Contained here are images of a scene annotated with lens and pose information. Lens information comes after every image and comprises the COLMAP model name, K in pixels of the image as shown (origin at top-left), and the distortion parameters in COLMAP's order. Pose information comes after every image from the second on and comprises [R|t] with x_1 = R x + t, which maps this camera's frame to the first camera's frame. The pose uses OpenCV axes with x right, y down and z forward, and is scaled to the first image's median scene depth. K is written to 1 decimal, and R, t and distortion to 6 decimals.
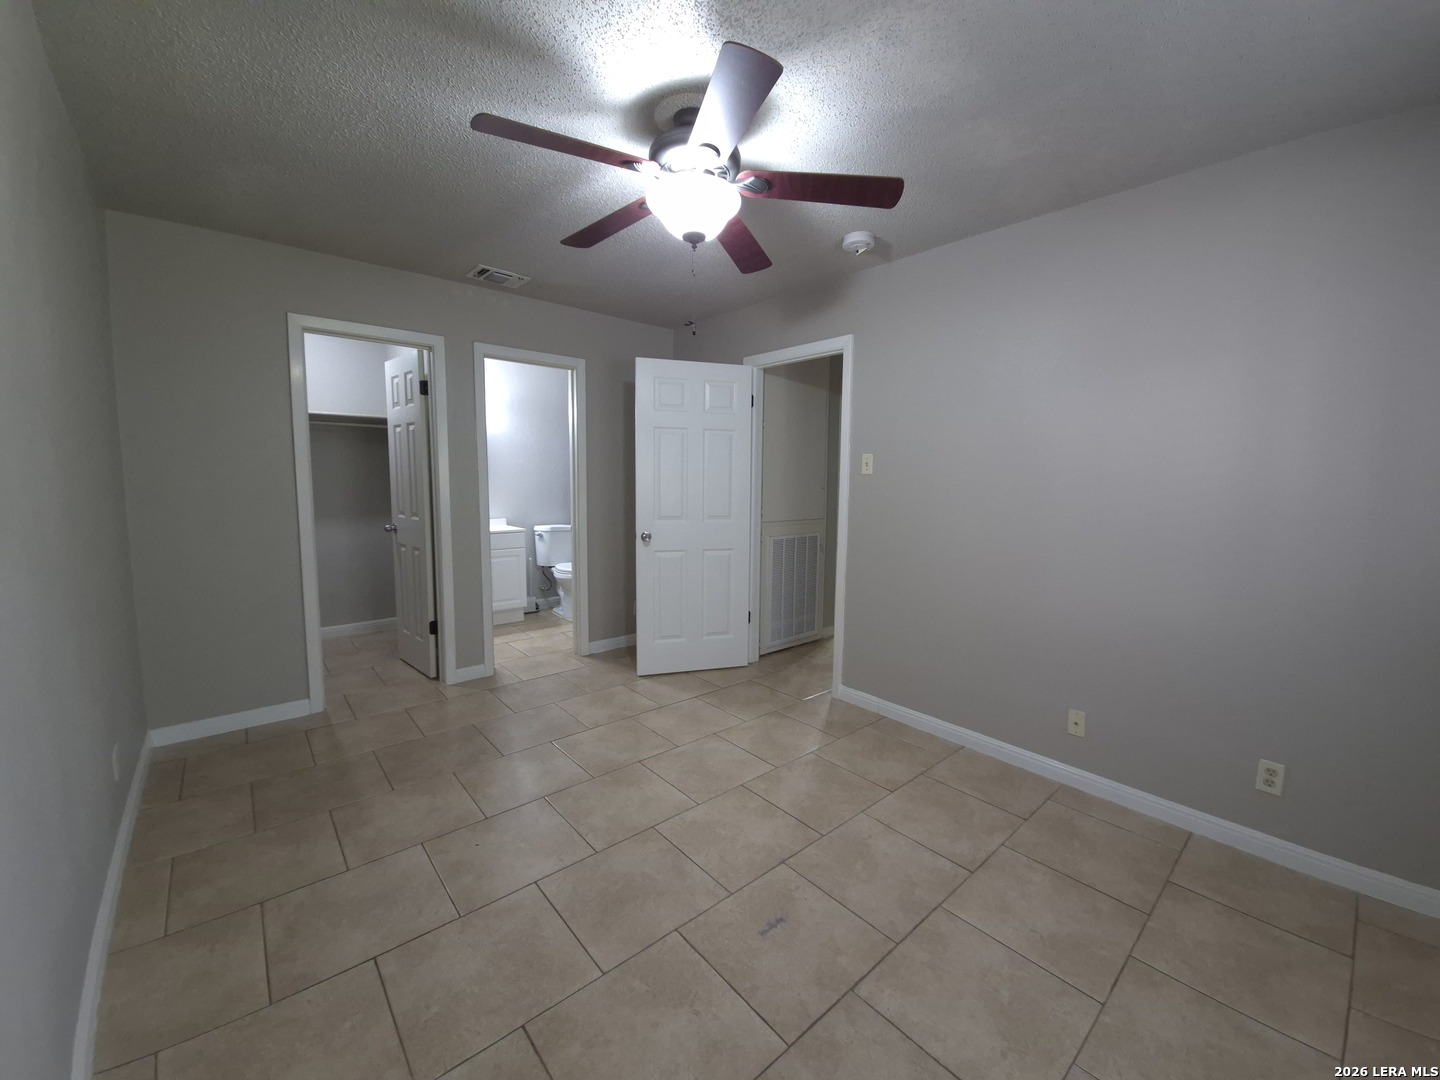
lens RADIAL K [[567.5, 0, 731.0], [0, 567.5, 531.8], [0, 0, 1]] dist [0.000618, -0.009265]
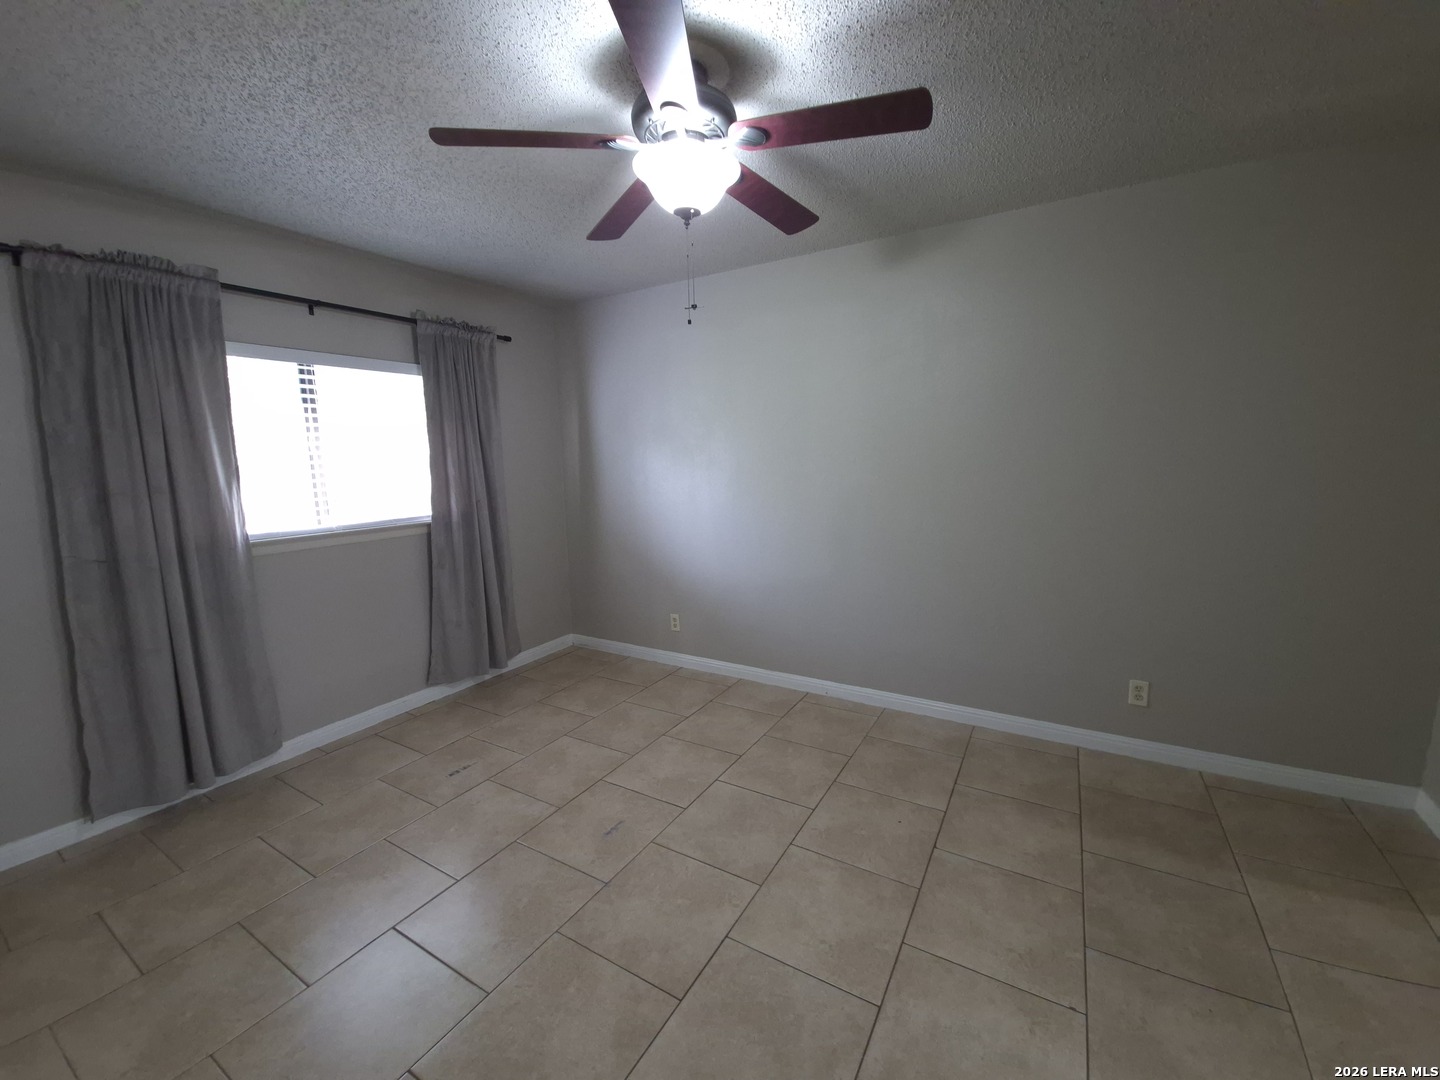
lens RADIAL K [[567.5, 0, 731.0], [0, 567.5, 534.8], [0, 0, 1]] dist [0.000618, -0.009265]
pose [[-0.947664, 0.062495, -0.313092, 0.159248], [-0.015500, 0.970492, 0.240633, -0.232253], [0.318892, 0.232892, -0.918732, 1.835431]]
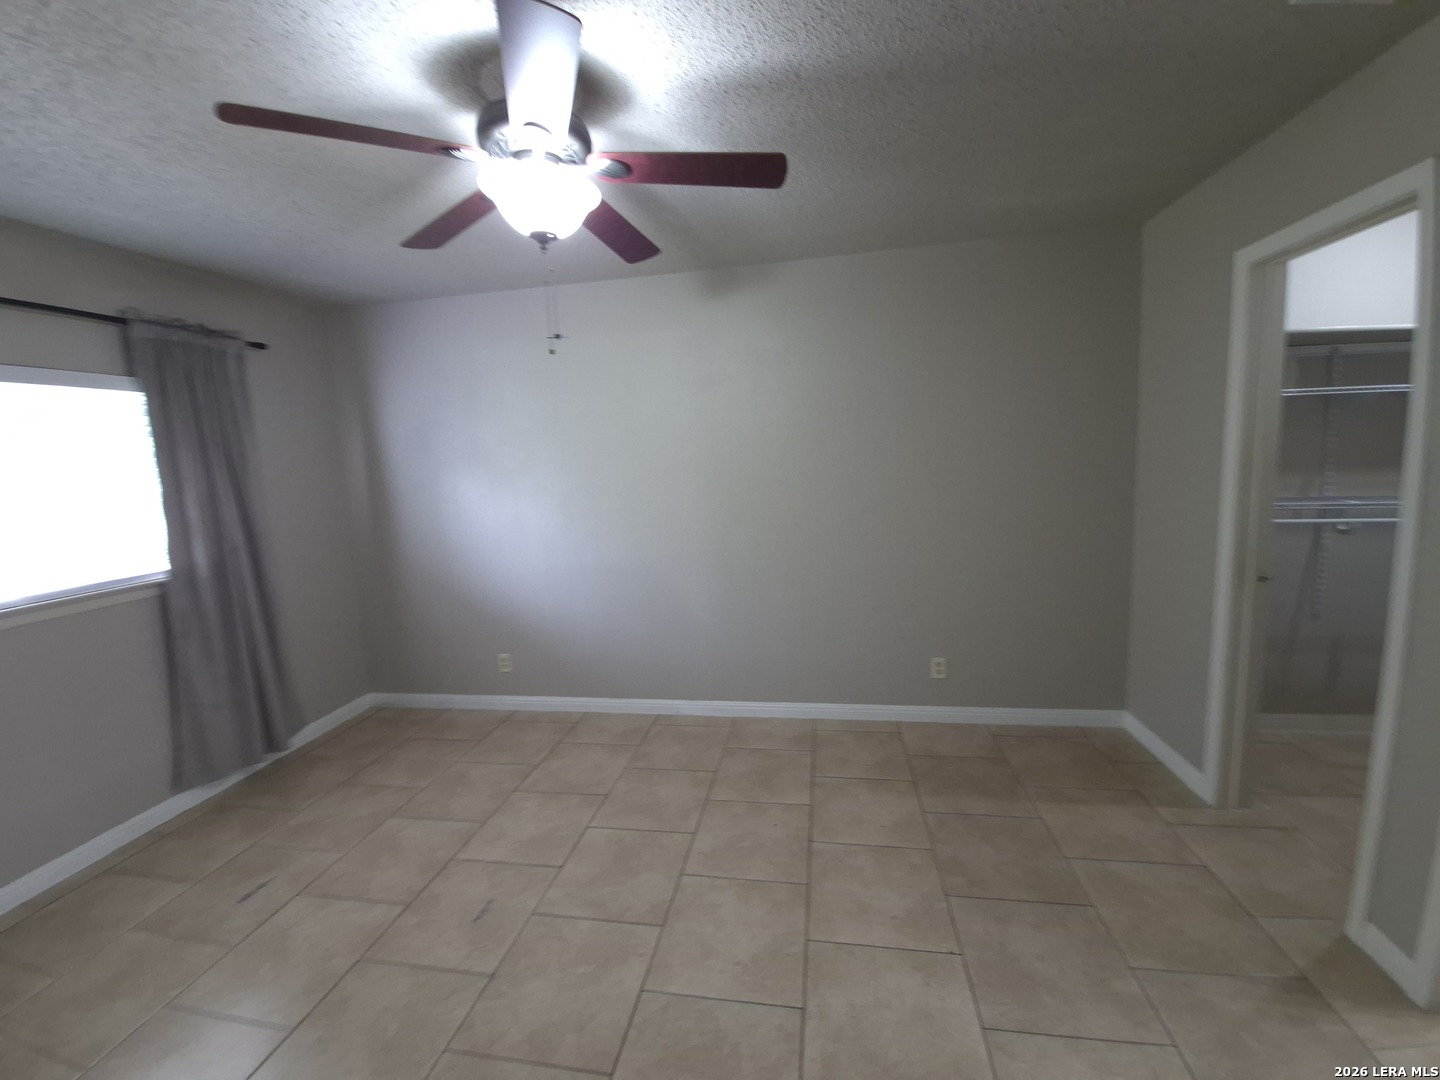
lens RADIAL K [[567.5, 0, 729.8], [0, 567.5, 535.6], [0, 0, 1]] dist [0.000618, -0.009265]
pose [[-0.771775, 0.117934, -0.624864, 0.272792], [-0.026641, 0.975792, 0.217071, -0.264975], [0.635338, 0.184177, -0.749950, 1.764576]]
